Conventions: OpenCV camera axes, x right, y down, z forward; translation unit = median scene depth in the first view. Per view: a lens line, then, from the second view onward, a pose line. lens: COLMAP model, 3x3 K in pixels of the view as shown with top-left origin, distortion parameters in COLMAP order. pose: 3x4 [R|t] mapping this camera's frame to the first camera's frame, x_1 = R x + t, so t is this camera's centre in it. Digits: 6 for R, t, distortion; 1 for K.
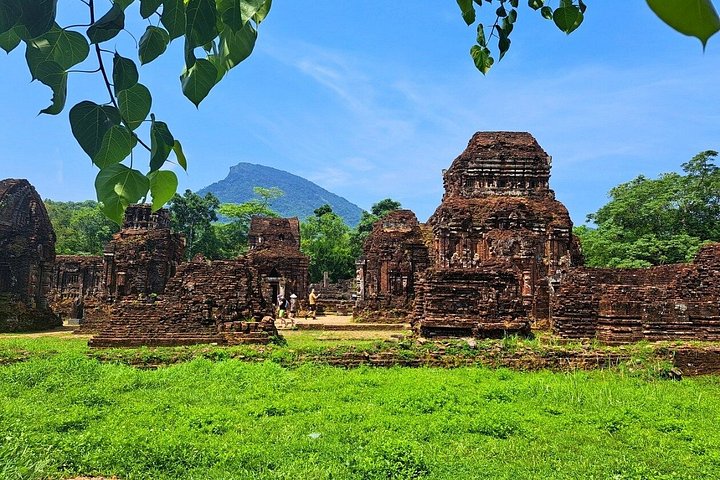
lens RADIAL K [[511.8, 0, 360.0], [0, 511.8, 240.0], [0, 0, 1]] dist [0.078431, -0.099145]
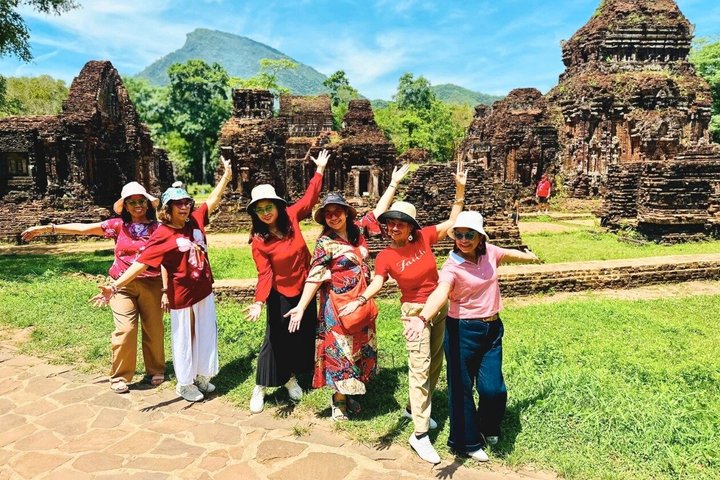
lens RADIAL K [[511.8, 0, 360.0], [0, 511.8, 240.0], [0, 0, 1]] dist [0.078431, -0.099145]
pose [[0.998210, -0.033533, 0.049512, -0.282293], [0.020761, 0.970815, 0.238928, -0.025312], [-0.056078, -0.237472, 0.969774, 0.063113]]
